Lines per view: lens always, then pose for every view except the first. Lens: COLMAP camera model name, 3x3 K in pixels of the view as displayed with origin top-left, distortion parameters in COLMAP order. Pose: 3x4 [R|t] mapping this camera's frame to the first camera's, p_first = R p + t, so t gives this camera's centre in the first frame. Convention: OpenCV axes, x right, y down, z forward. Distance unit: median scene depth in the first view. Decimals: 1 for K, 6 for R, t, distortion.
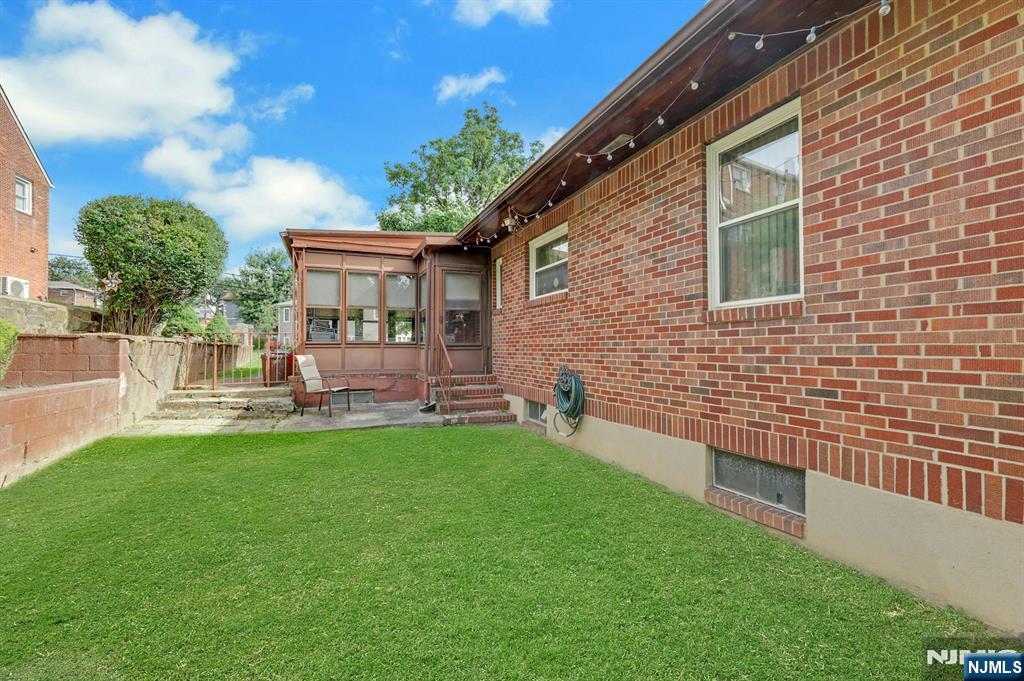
lens RADIAL K [[427.9, 0, 510.8], [0, 427.9, 334.8], [0, 0, 1]] dist [0.011086, -0.000213]
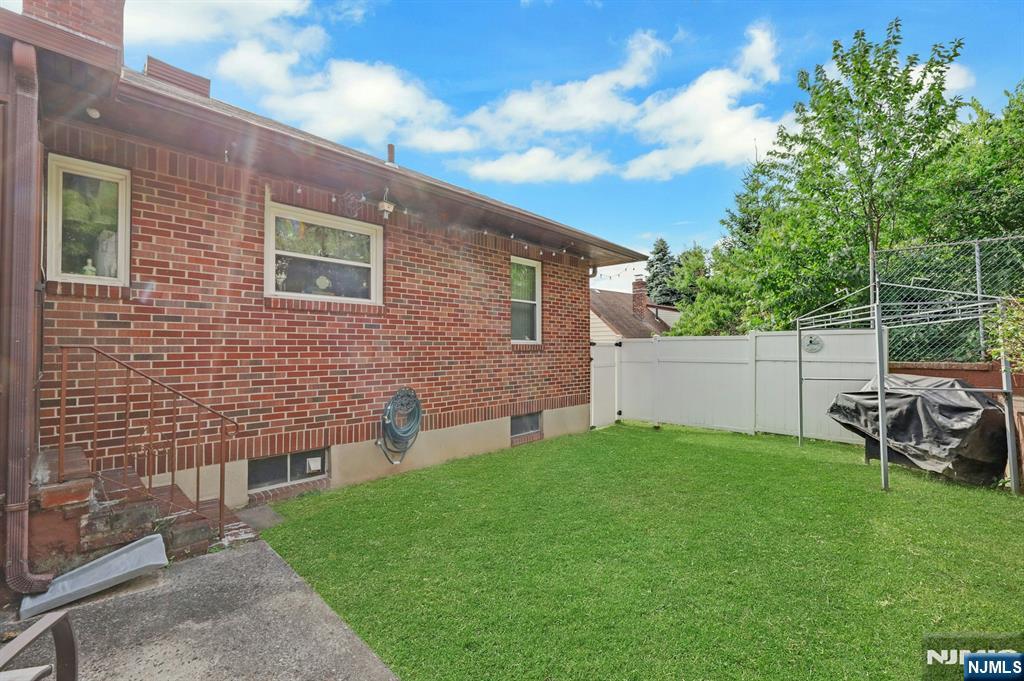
lens RADIAL K [[421.5, 0, 508.7], [0, 421.5, 327.1], [0, 0, 1]] dist [-0.000566, -0.000047]
pose [[-0.375171, 0.033752, 0.926341, -1.036190], [-0.042854, 0.997637, -0.053706, -0.025814], [-0.925964, -0.059847, -0.372838, 1.420708]]
